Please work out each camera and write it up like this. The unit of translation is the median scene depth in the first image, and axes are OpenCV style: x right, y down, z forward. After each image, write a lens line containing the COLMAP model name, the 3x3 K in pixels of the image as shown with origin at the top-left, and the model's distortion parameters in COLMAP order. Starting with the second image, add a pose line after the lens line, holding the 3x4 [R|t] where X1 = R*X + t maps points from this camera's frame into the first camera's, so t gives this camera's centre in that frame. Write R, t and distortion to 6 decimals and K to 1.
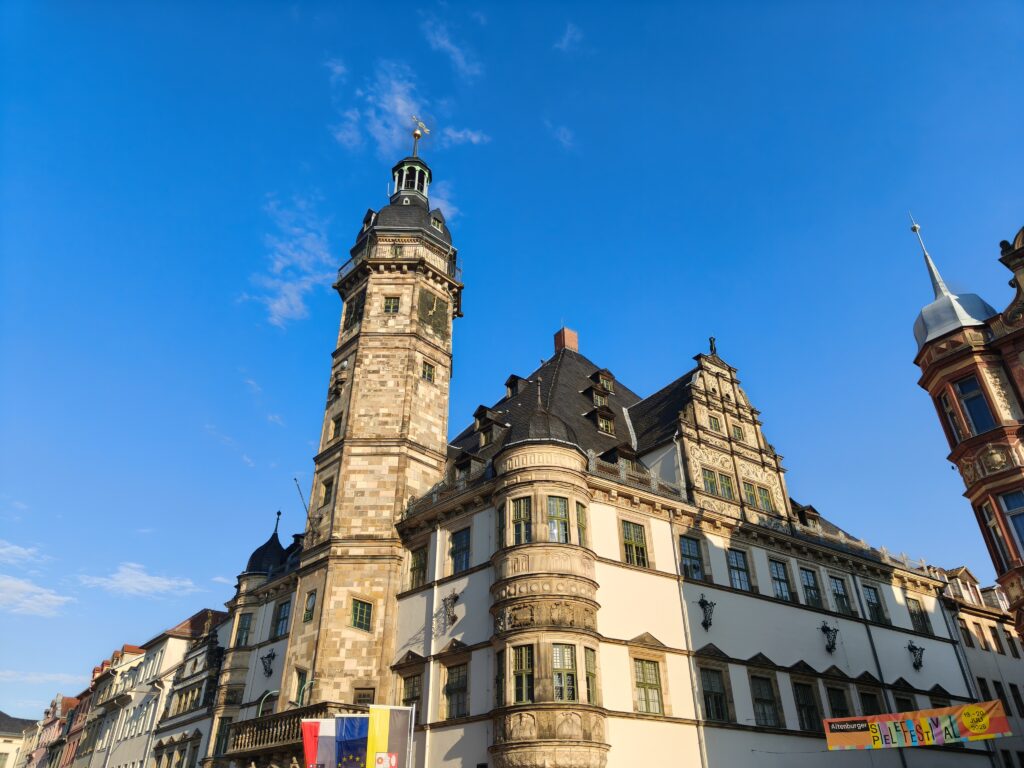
lens RADIAL K [[711.6, 0, 505.2], [0, 711.6, 373.0], [0, 0, 1]] dist [0.008180, -0.004535]
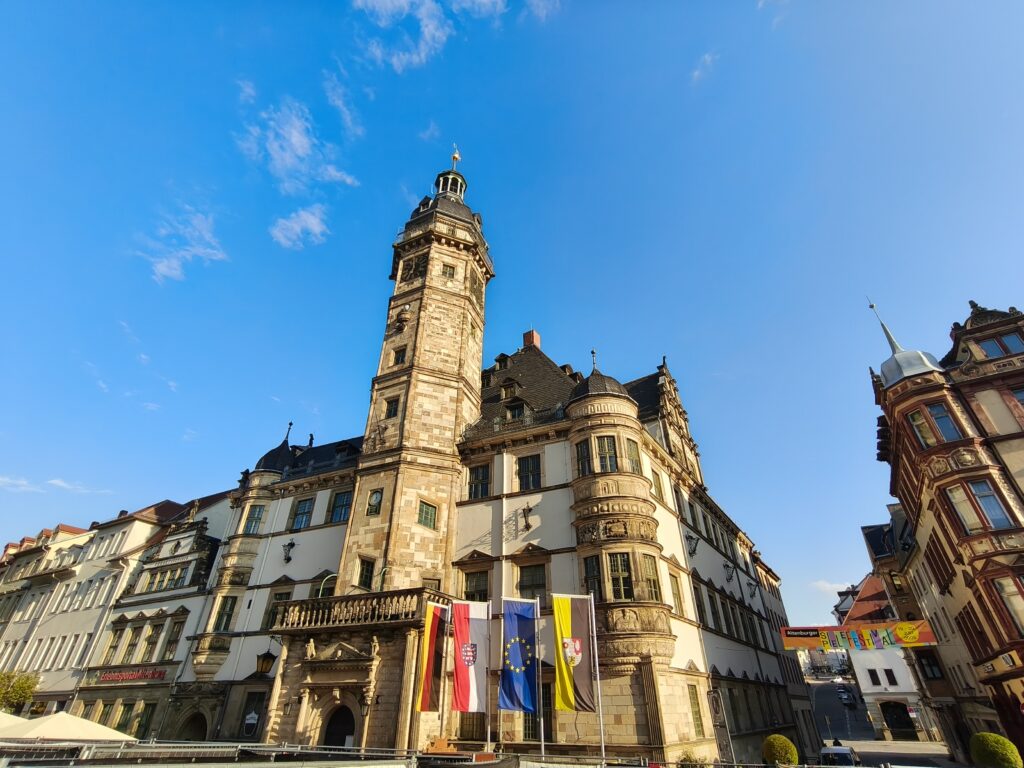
lens RADIAL K [[479.8, 0, 512.0], [0, 479.8, 384.0], [0, 0, 1]] dist [-0.001087, 0.000508]
pose [[0.927619, 0.209997, 0.308907, -0.326388], [-0.206884, 0.977411, -0.043200, 0.127500], [-0.311001, -0.023835, 0.950111, 0.213140]]
